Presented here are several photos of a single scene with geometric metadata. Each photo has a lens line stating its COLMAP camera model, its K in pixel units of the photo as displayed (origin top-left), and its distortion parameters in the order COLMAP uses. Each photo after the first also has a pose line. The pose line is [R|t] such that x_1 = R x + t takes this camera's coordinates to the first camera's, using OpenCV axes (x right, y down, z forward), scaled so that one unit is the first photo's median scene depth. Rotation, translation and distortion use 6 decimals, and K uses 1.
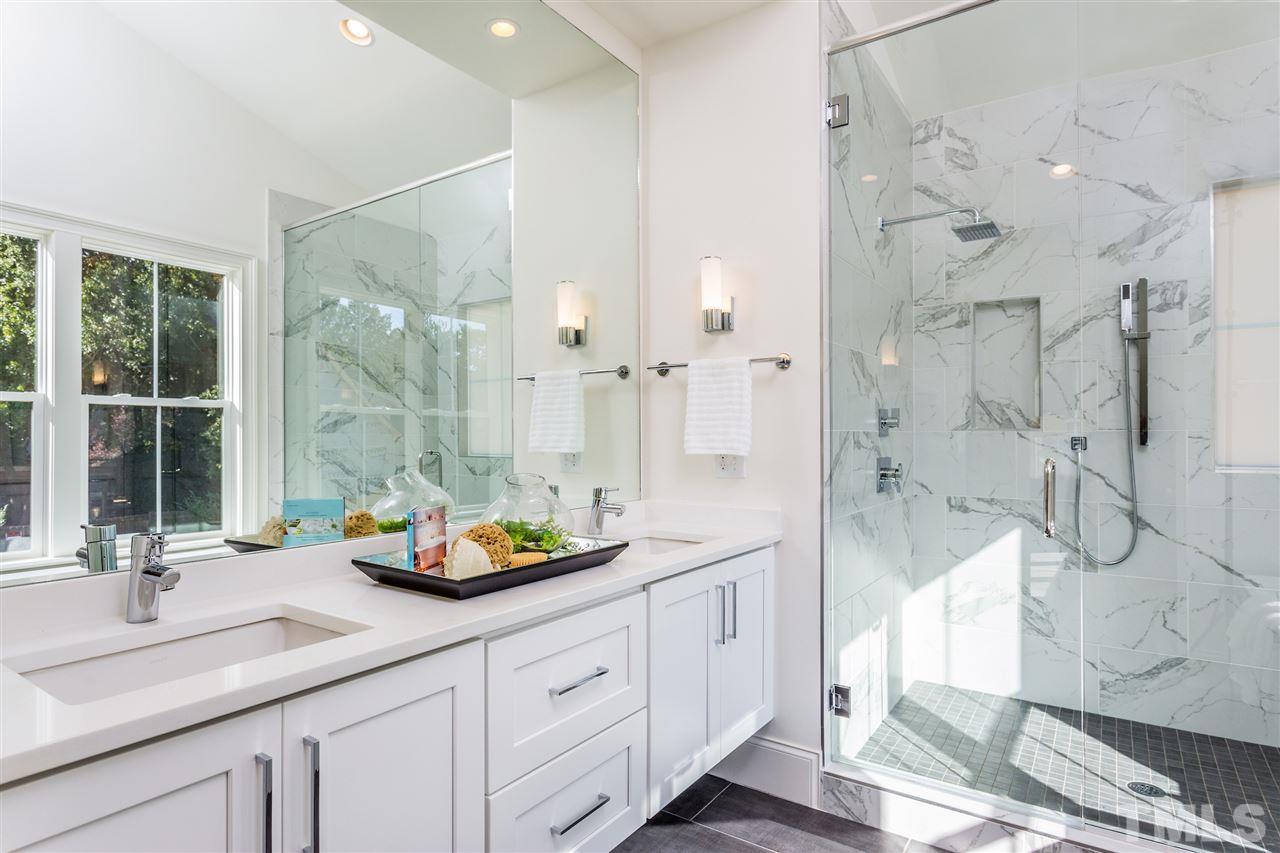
lens RADIAL K [[691.6, 0, 641.0], [0, 691.6, 428.4], [0, 0, 1]] dist [-0.003359, -0.000652]
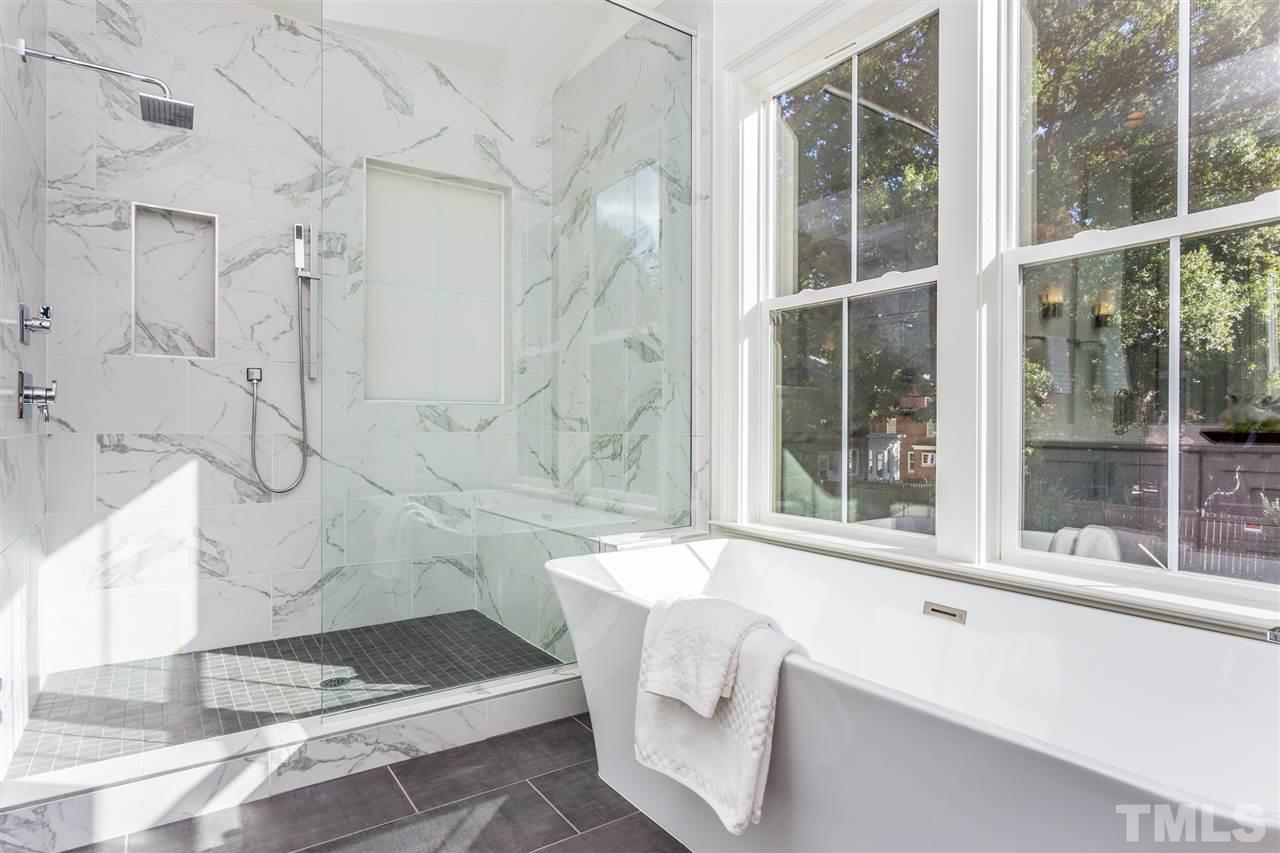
lens RADIAL K [[691.6, 0, 641.0], [0, 691.6, 428.4], [0, 0, 1]] dist [-0.003359, -0.000652]
pose [[0.360479, -0.002031, 0.932765, -0.093427], [-0.015029, 0.999855, 0.007985, 0.085121], [-0.932646, -0.016897, 0.360396, 0.127541]]
